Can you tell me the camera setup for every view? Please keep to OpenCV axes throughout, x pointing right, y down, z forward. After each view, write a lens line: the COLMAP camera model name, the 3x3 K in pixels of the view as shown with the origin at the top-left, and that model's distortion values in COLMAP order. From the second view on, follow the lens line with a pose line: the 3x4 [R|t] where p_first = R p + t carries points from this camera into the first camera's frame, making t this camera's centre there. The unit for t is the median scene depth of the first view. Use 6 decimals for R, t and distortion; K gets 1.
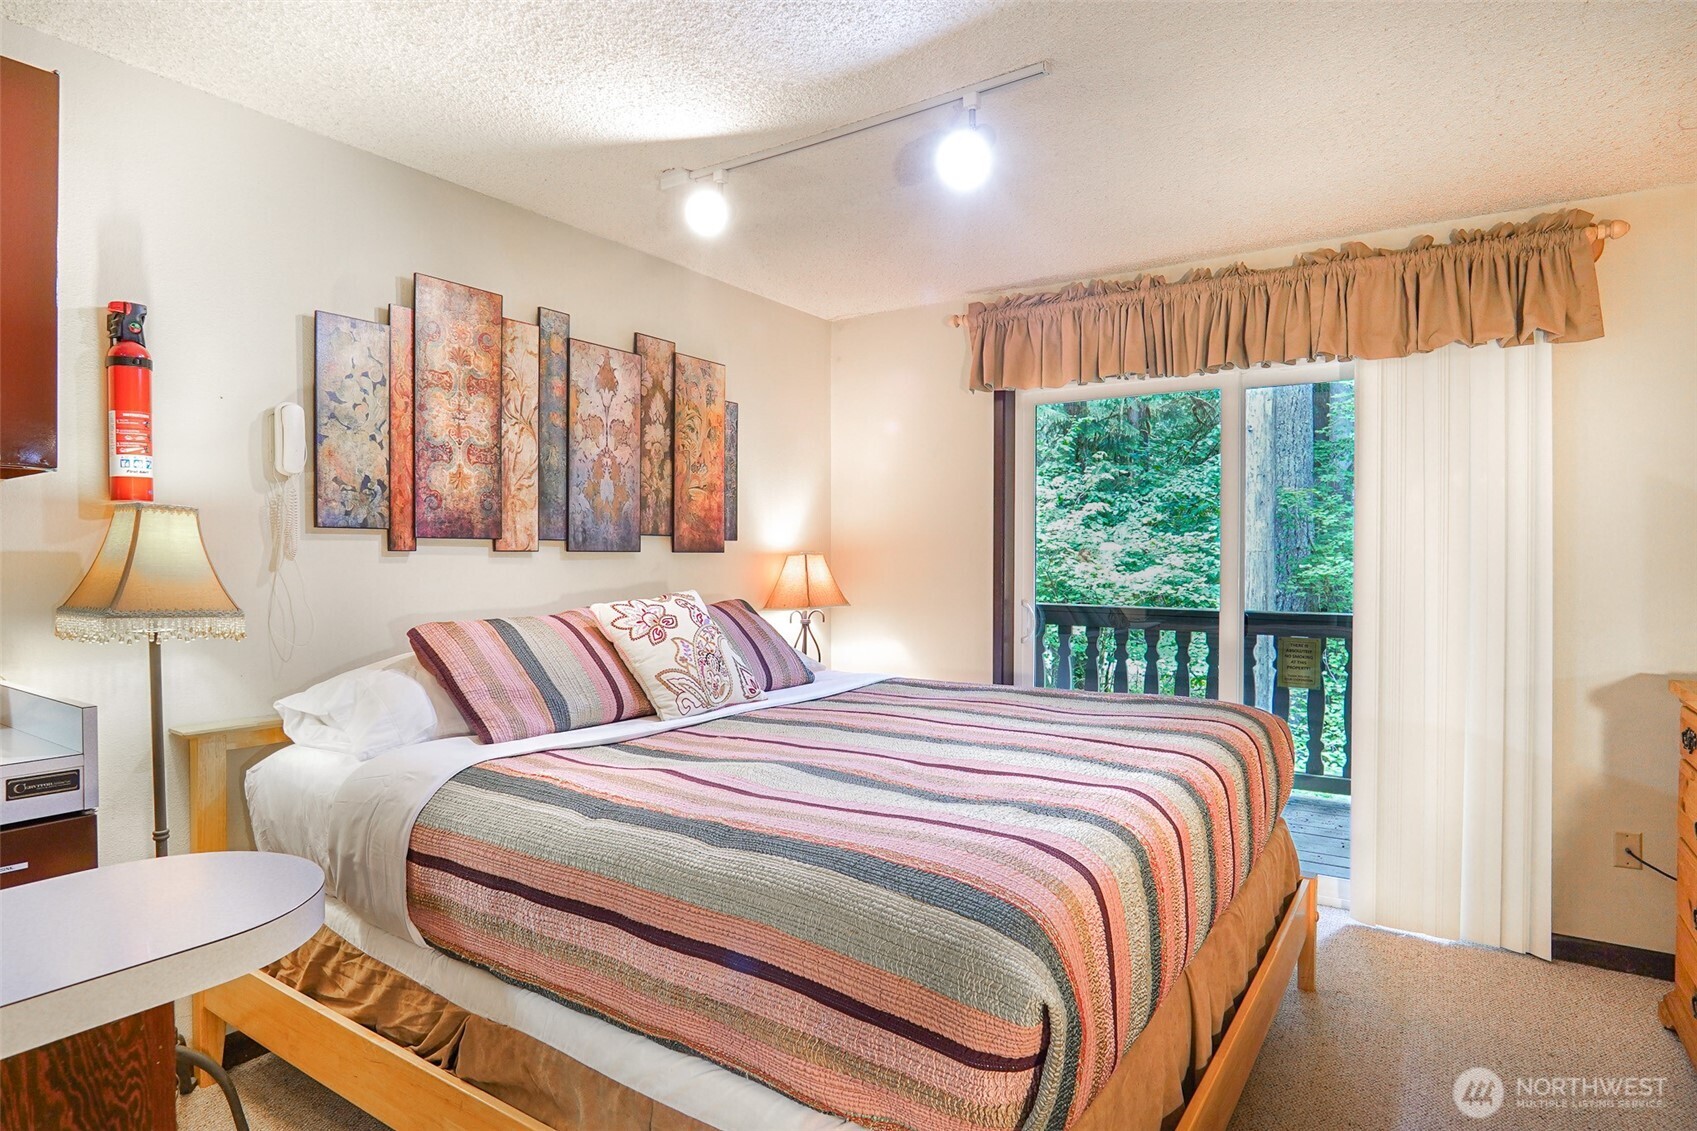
lens RADIAL K [[911.4, 0, 856.5], [0, 911.4, 563.8], [0, 0, 1]] dist [-0.035879, 0.008184]
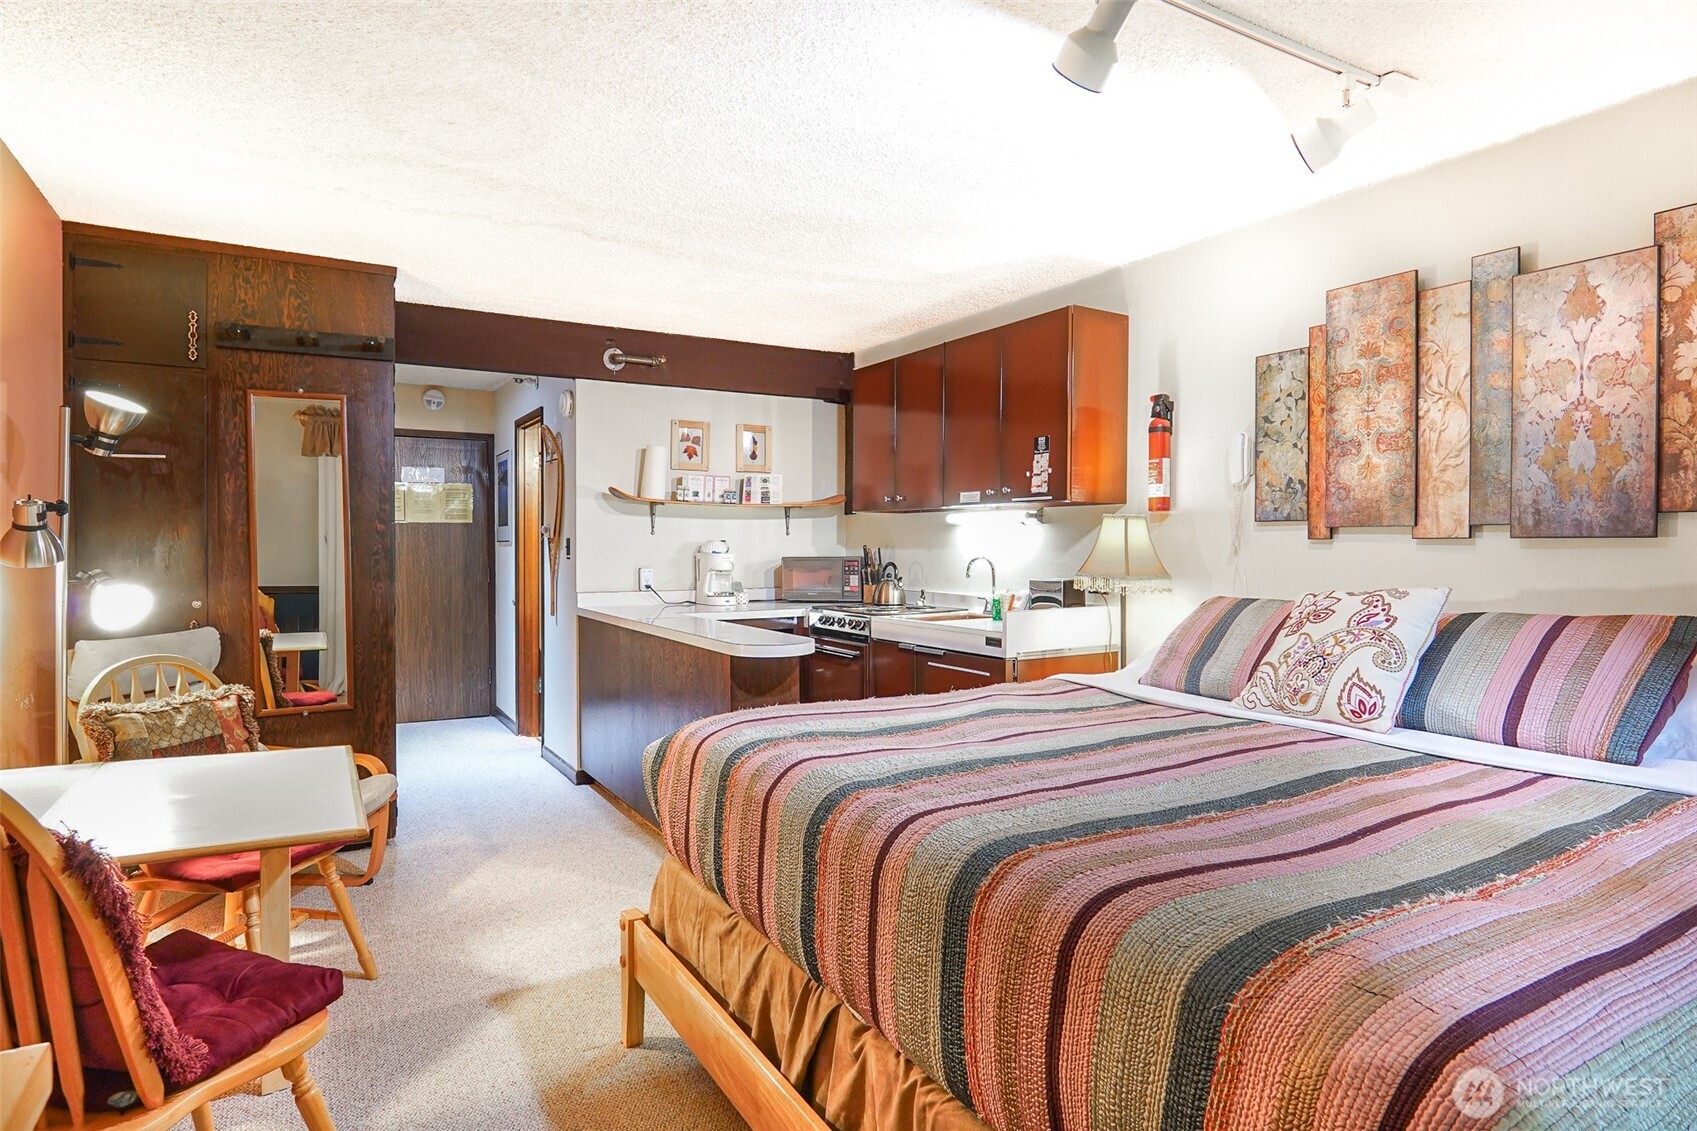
lens RADIAL K [[928.6, 0, 854.1], [0, 928.6, 563.8], [0, 0, 1]] dist [-0.037729, 0.010639]
pose [[-0.430606, 0.018041, -0.902360, 0.701846], [-0.008548, 0.999674, 0.024066, -0.005154], [0.902500, 0.018077, -0.430311, 0.844559]]
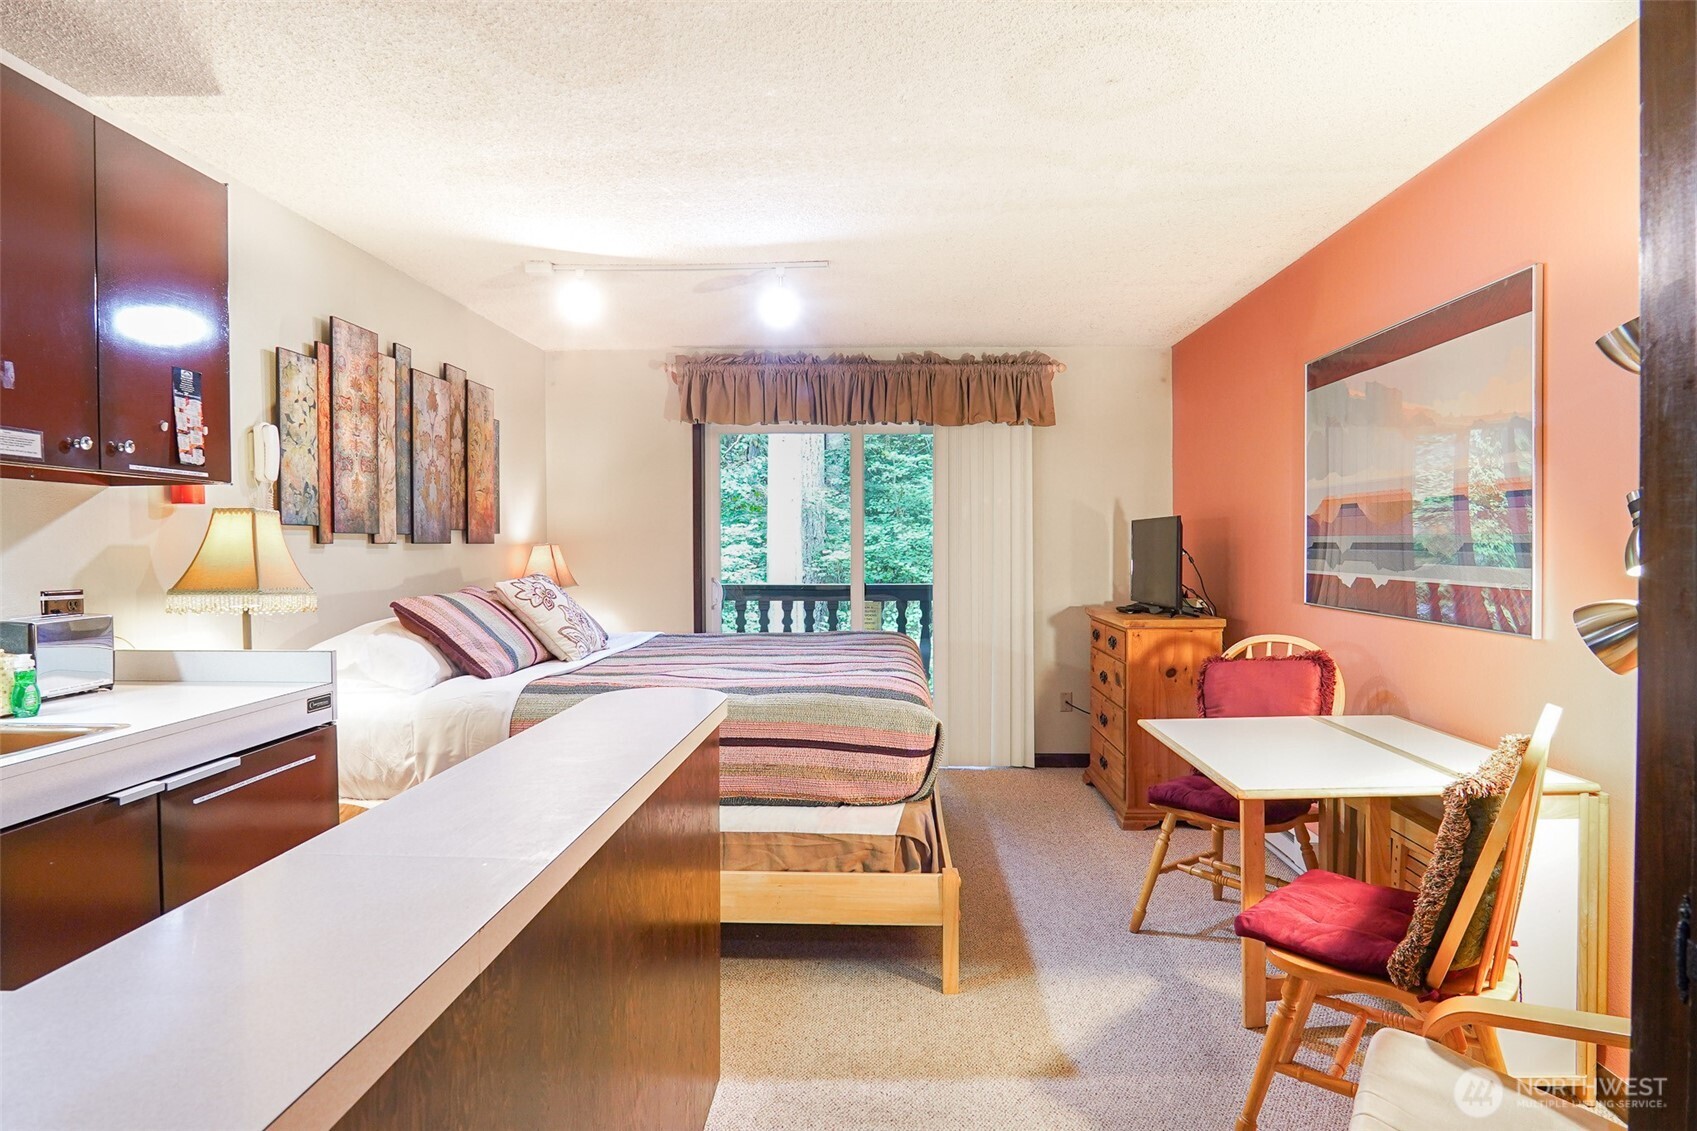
lens RADIAL K [[917.6, 0, 856.1], [0, 917.6, 563.3], [0, 0, 1]] dist [-0.035181, 0.010390]
pose [[0.853159, -0.014905, 0.521437, -0.462031], [0.008745, 0.999860, 0.014271, 0.001155], [-0.521577, -0.007616, 0.853170, -0.370014]]
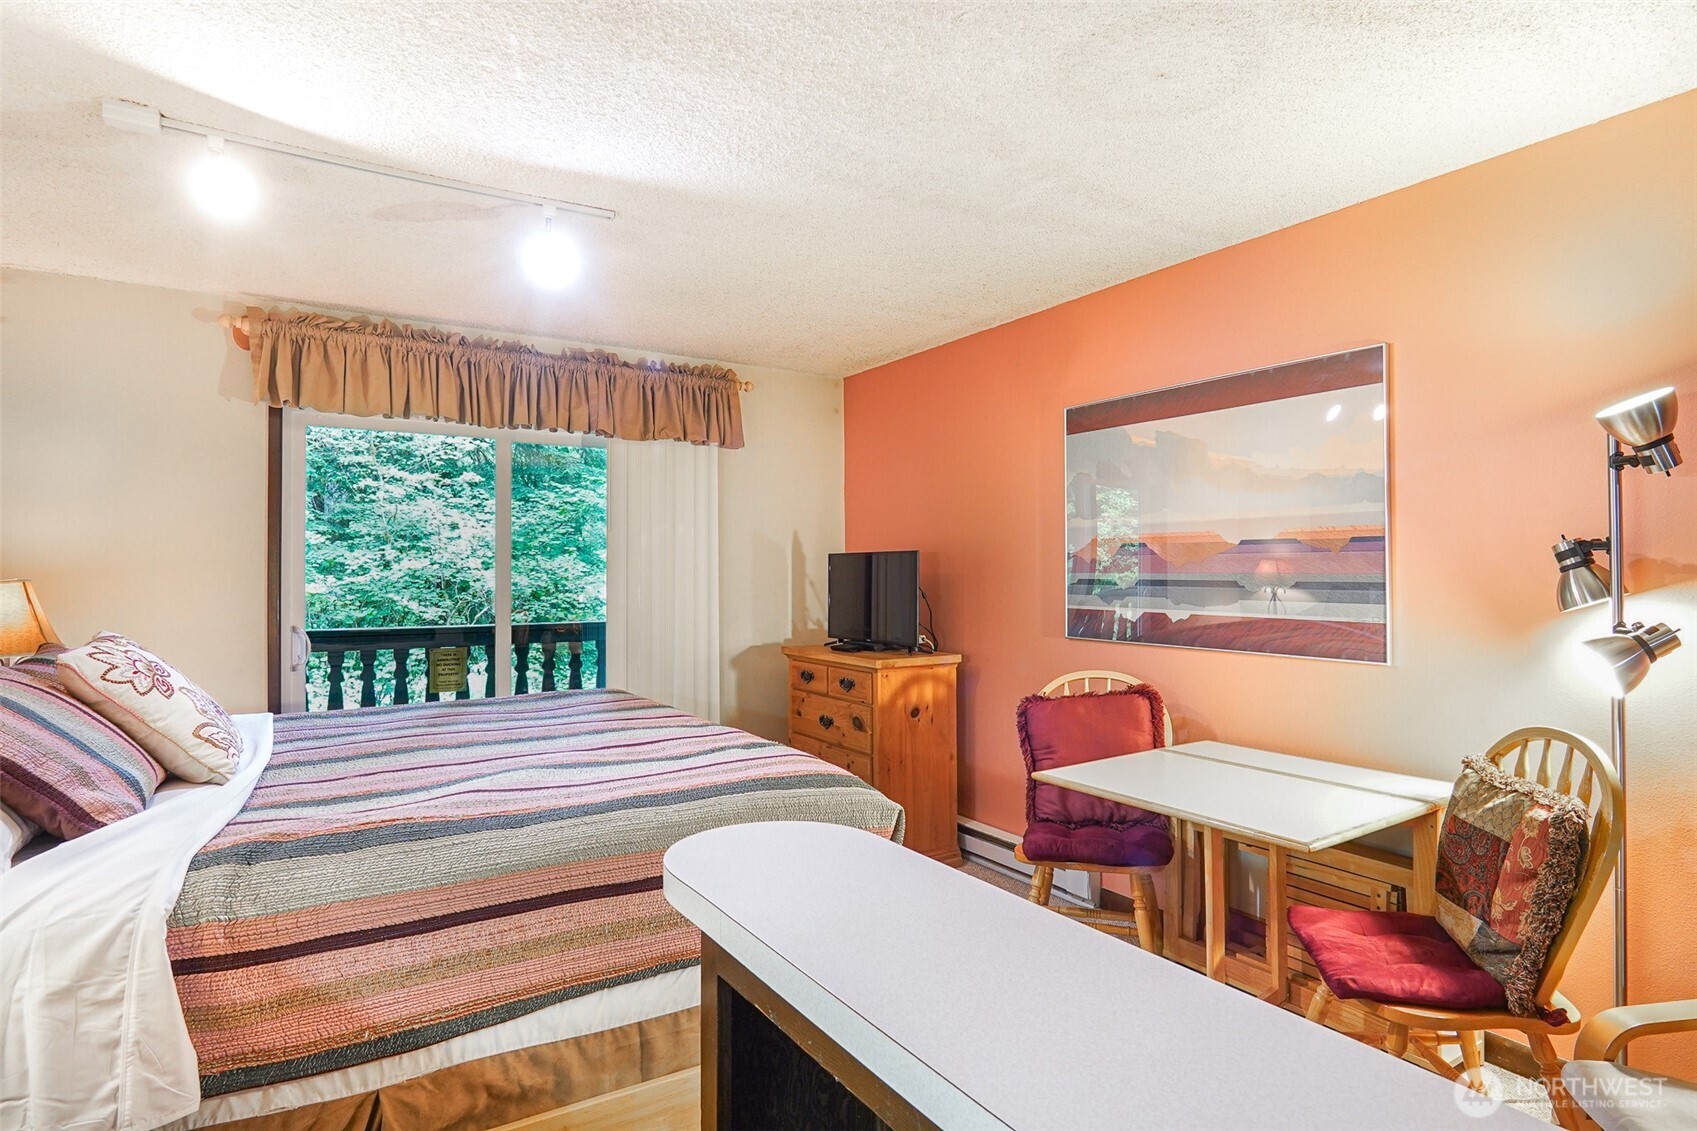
lens RADIAL K [[911.4, 0, 856.5], [0, 911.4, 563.8], [0, 0, 1]] dist [-0.035879, 0.008184]
pose [[0.406629, 0.006275, 0.913572, -0.589771], [0.009414, 0.999895, -0.011058, -0.013356], [-0.913545, 0.013097, 0.406527, 0.094212]]
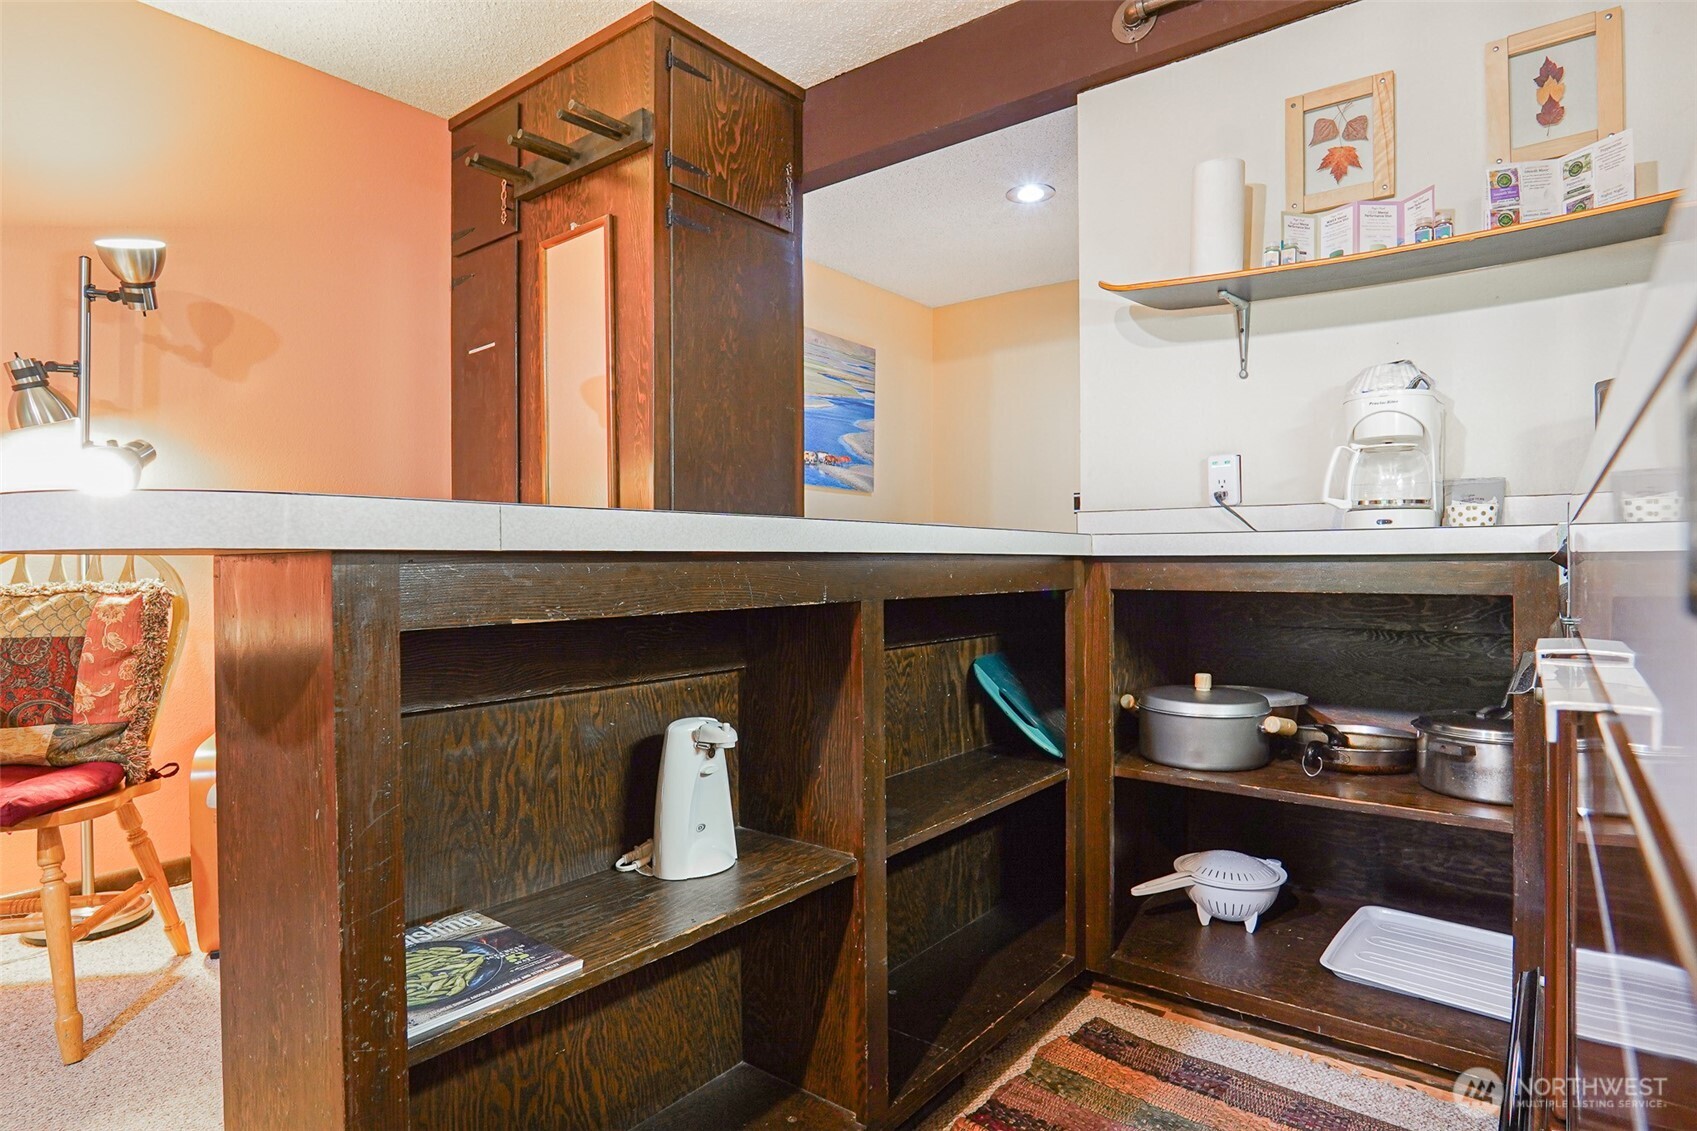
lens RADIAL K [[911.4, 0, 856.5], [0, 911.4, 563.8], [0, 0, 1]] dist [-0.035879, 0.008184]
pose [[-0.996858, 0.002346, 0.079171, -0.422683], [0.003035, 0.999958, 0.008592, 0.127173], [-0.079148, 0.008806, -0.996824, 0.527135]]
